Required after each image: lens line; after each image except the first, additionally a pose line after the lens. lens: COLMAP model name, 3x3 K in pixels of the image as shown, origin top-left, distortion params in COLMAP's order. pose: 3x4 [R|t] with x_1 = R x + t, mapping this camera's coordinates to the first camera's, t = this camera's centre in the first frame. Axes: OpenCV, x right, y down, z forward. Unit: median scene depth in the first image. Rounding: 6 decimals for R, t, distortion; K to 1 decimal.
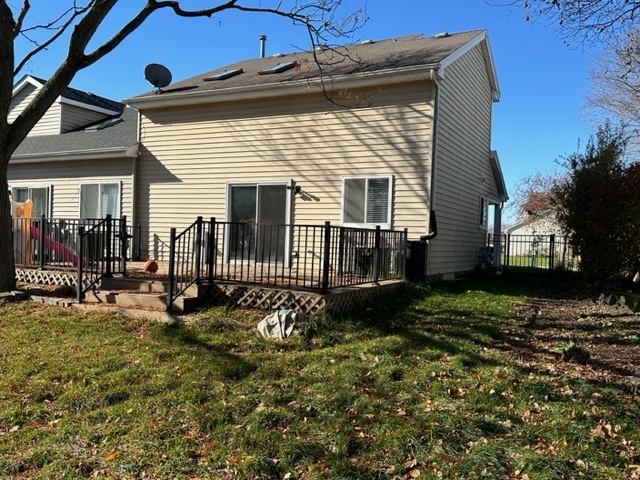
lens RADIAL K [[564.9, 0, 318.5], [0, 564.9, 243.3], [0, 0, 1]] dist [0.156528, -0.305780]
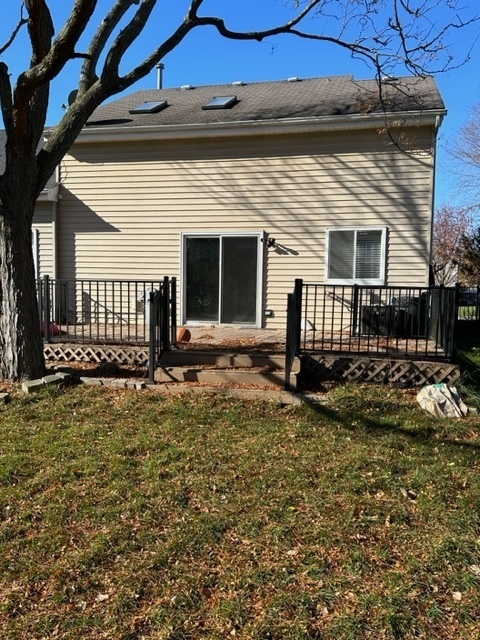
lens RADIAL K [[582.4, 0, 223.7], [0, 582.4, 320.4], [0, 0, 1]] dist [0.196216, -0.437158]
pose [[0.972146, -0.026867, 0.232829, -0.348186], [0.014879, 0.998479, 0.053089, -0.021552], [-0.233902, -0.048146, 0.971067, 0.104584]]
